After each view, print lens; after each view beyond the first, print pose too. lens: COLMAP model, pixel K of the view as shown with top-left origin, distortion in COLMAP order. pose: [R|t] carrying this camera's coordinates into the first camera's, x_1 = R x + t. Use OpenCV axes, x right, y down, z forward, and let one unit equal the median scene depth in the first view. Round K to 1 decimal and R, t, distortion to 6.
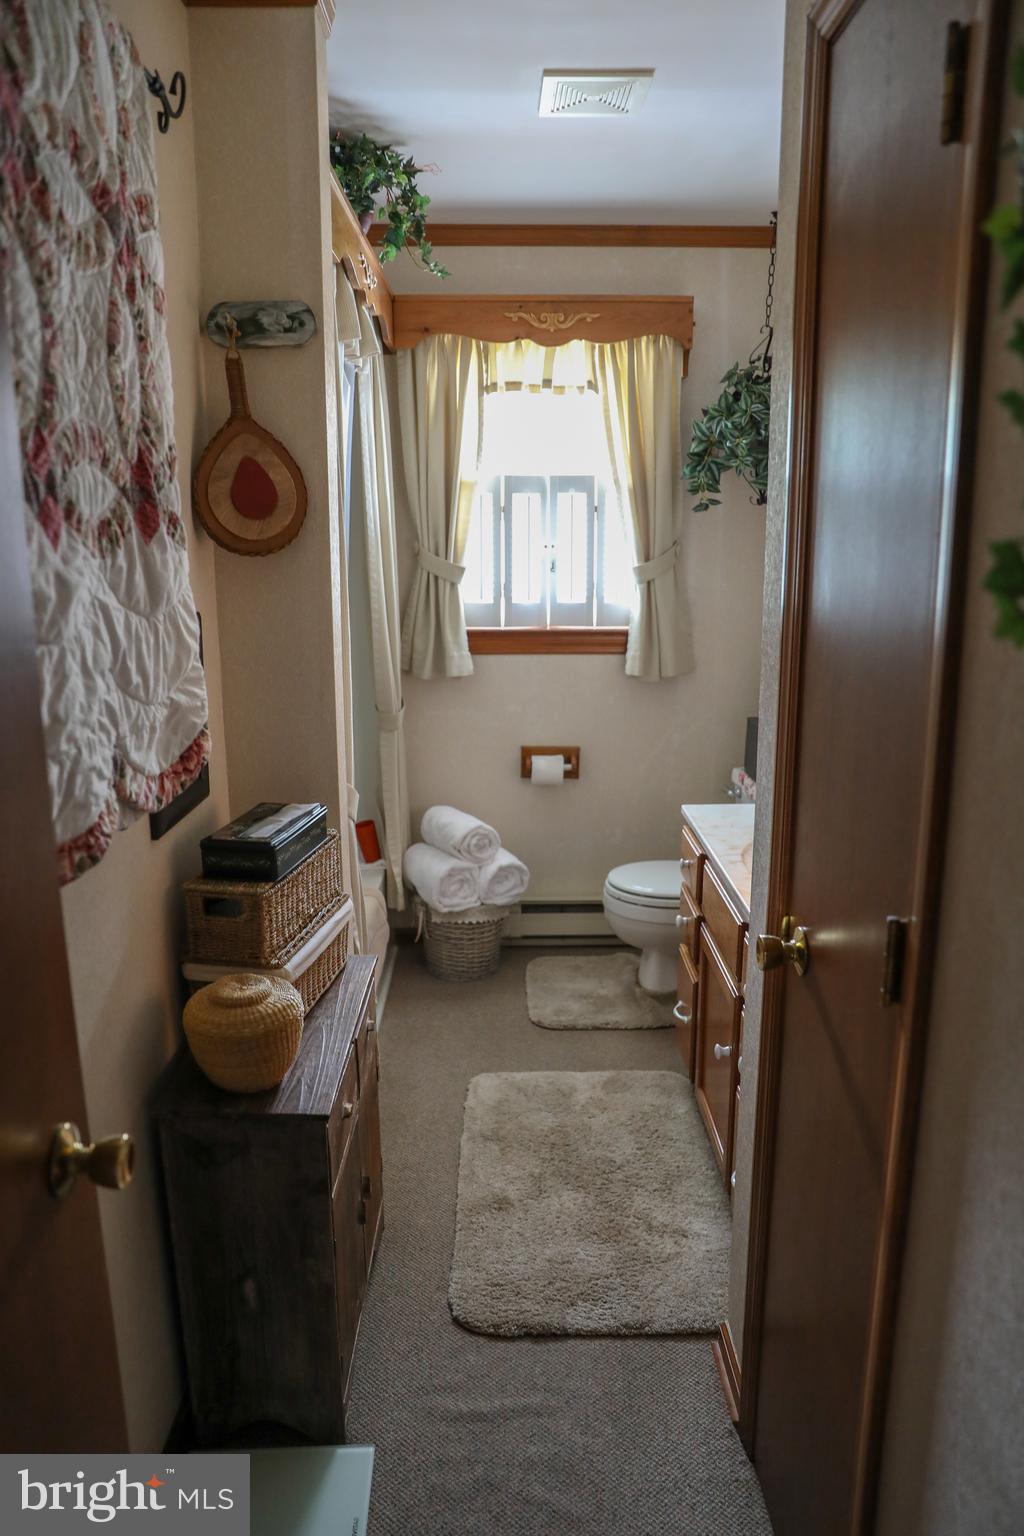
lens RADIAL K [[1064.3, 0, 523.3], [0, 1064.3, 768.5], [0, 0, 1]] dist [-0.109777, 0.083573]
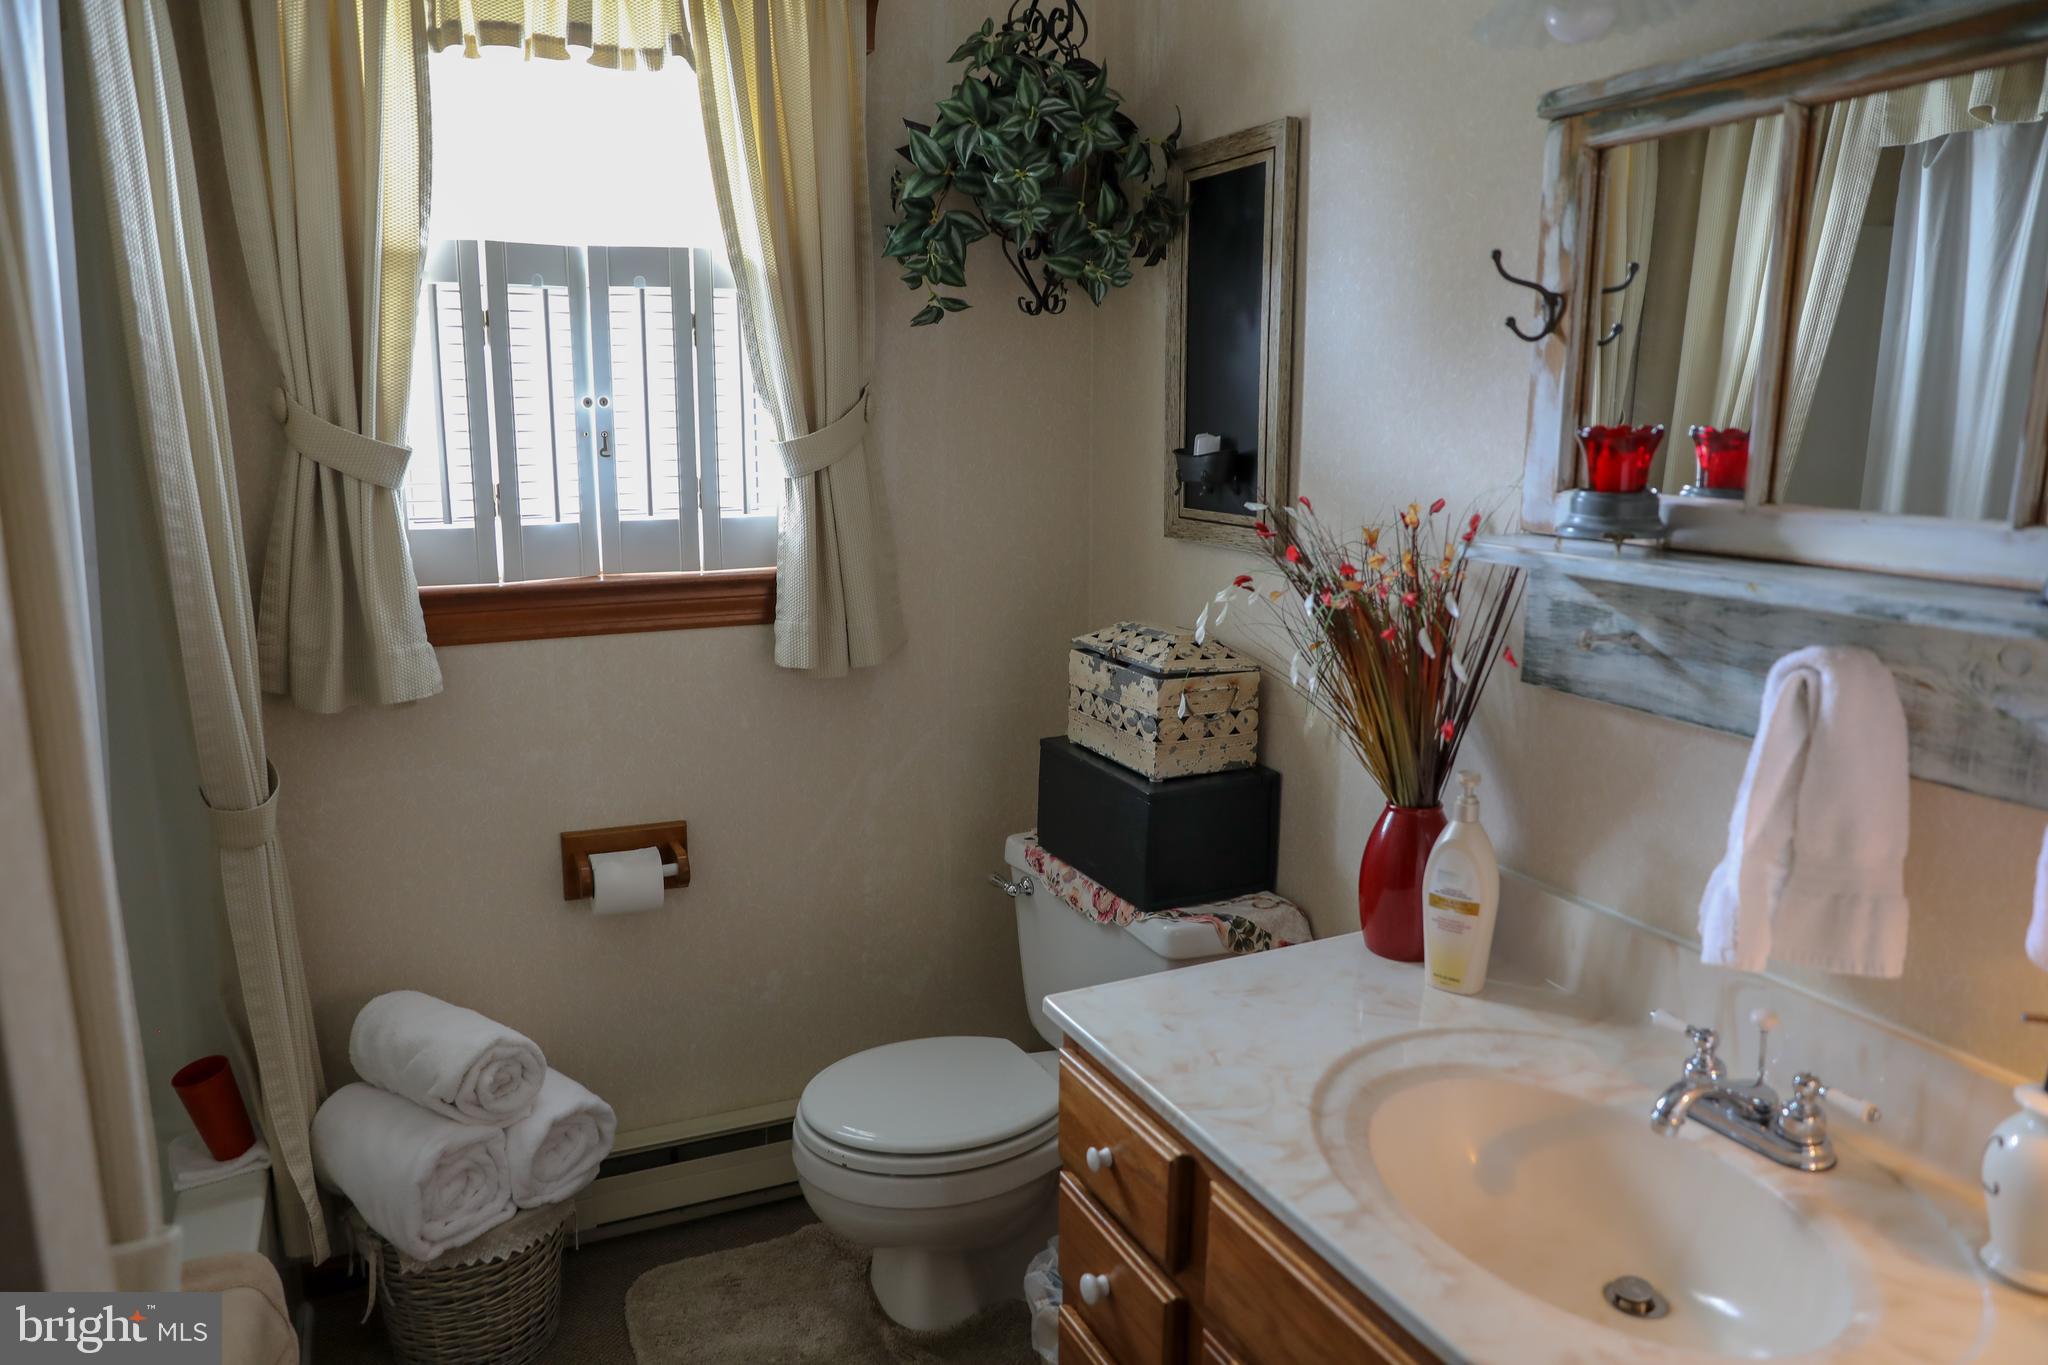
lens RADIAL K [[1419.1, 0, 1047.1], [0, 1419.1, 709.6], [0, 0, 1]] dist [-0.109777, 0.083573]
pose [[0.912978, -0.081749, 0.399736, -0.051344], [0.085814, 0.996281, 0.007751, -0.065573], [-0.398883, 0.027226, 0.916597, 0.375947]]
